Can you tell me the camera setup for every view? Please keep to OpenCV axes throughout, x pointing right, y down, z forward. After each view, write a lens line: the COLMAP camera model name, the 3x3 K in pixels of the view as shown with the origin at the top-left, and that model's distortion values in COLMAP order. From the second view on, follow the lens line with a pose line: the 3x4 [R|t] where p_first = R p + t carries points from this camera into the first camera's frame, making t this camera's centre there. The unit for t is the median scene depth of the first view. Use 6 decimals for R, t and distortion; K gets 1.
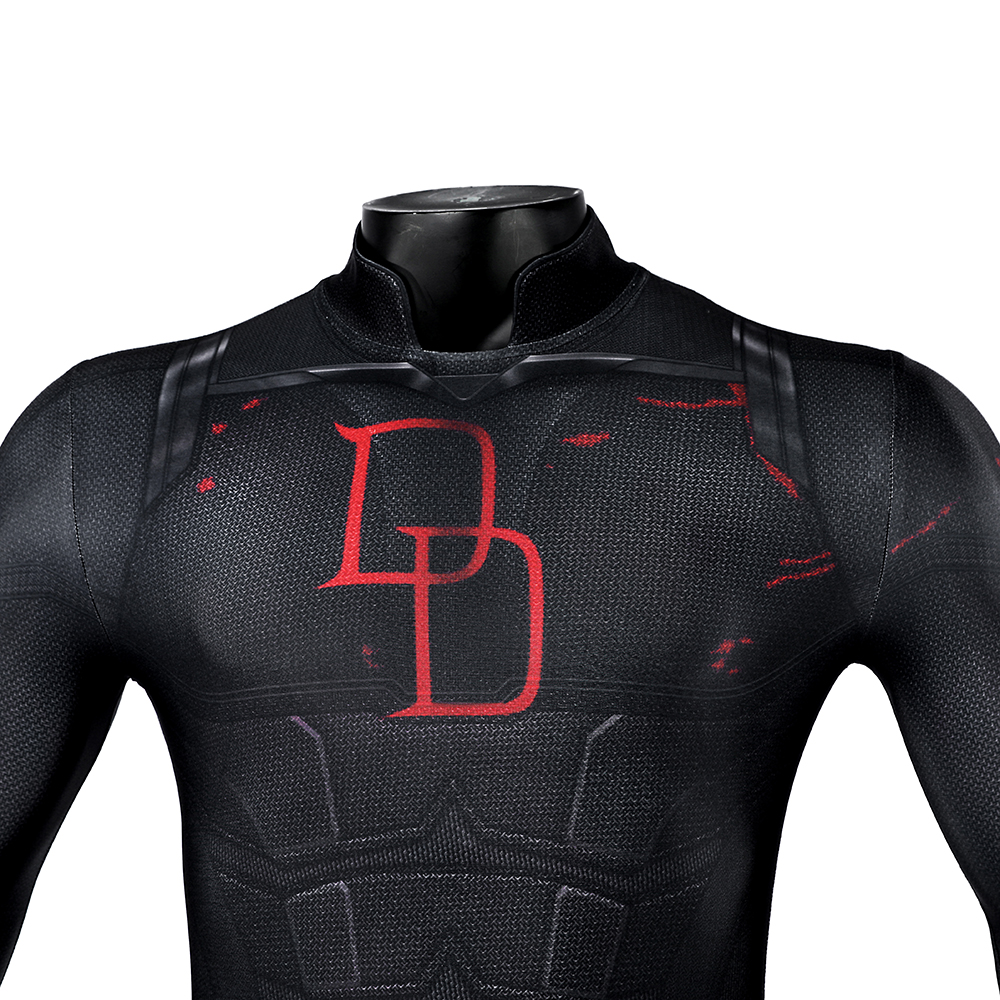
lens RADIAL K [[1935.7, 0, 500.0], [0, 1935.7, 500.0], [0, 0, 1]] dist [0.072109, 0.120153]
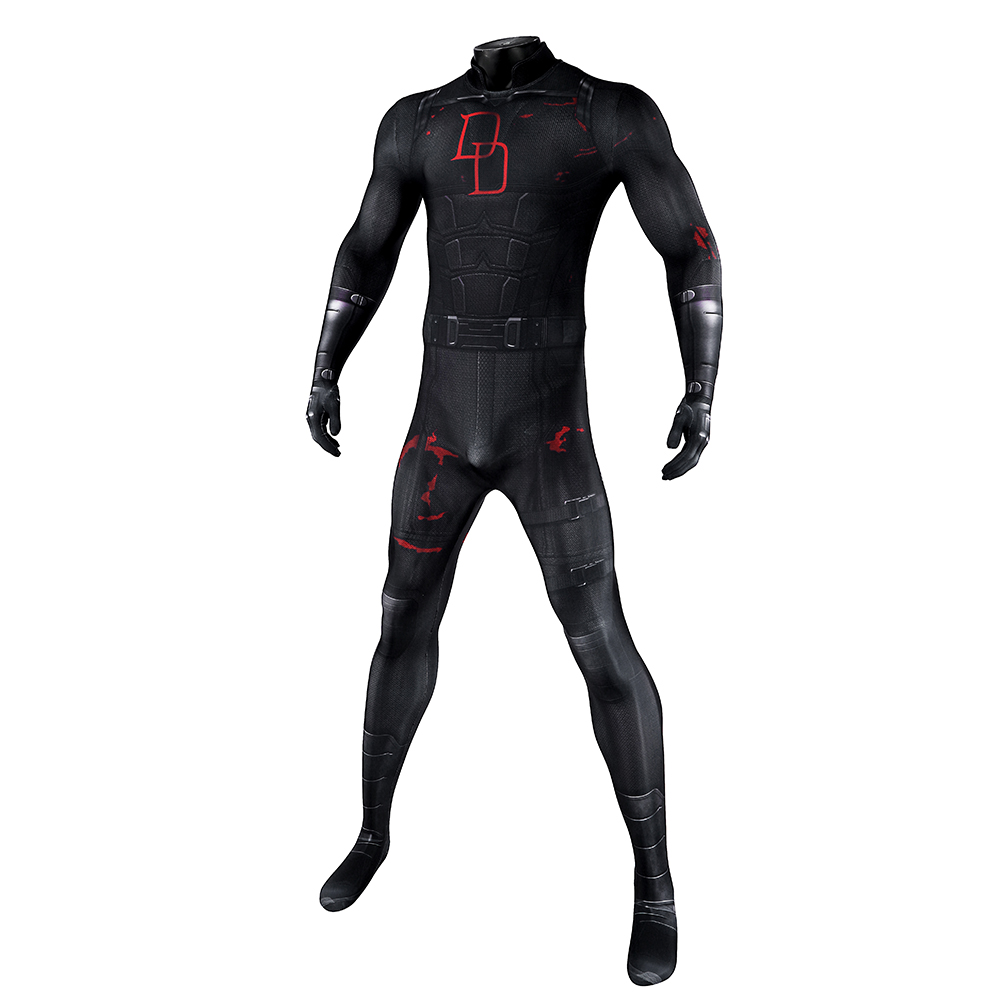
lens RADIAL K [[1302.0, 0, 500.0], [0, 1302.0, 500.0], [0, 0, 1]] dist [-0.163937, 0.016931]
pose [[0.954966, 0.049676, -0.292529, 0.743656], [0.030650, 0.964096, 0.263778, 0.025537], [0.295129, -0.260864, 0.919156, -1.386492]]
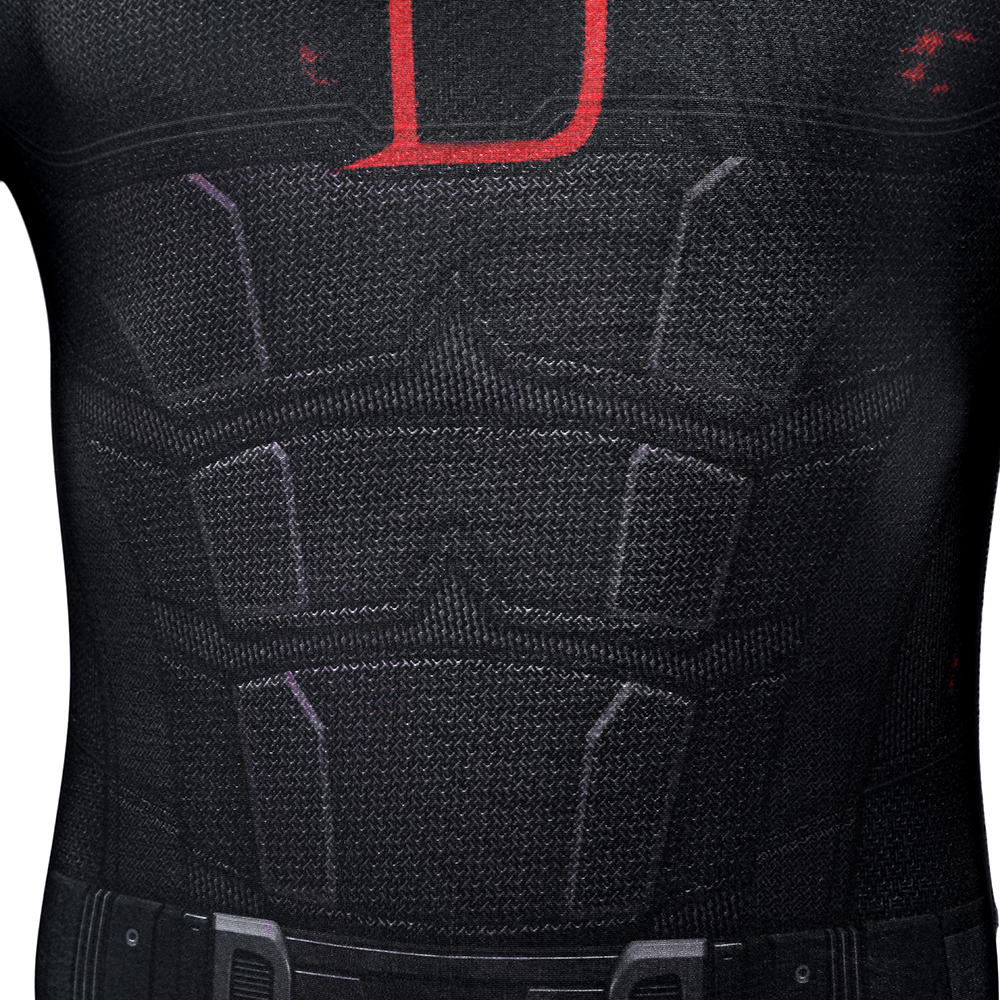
lens RADIAL K [[2256.0, 0, 500.0], [0, 2256.0, 500.0], [0, 0, 1]] dist [0.091068, 0.241167]
pose [[0.997430, -0.004224, -0.071522, 0.037625], [0.014240, 0.990032, 0.140123, 0.115037], [0.070217, -0.140781, 0.987548, 0.305416]]
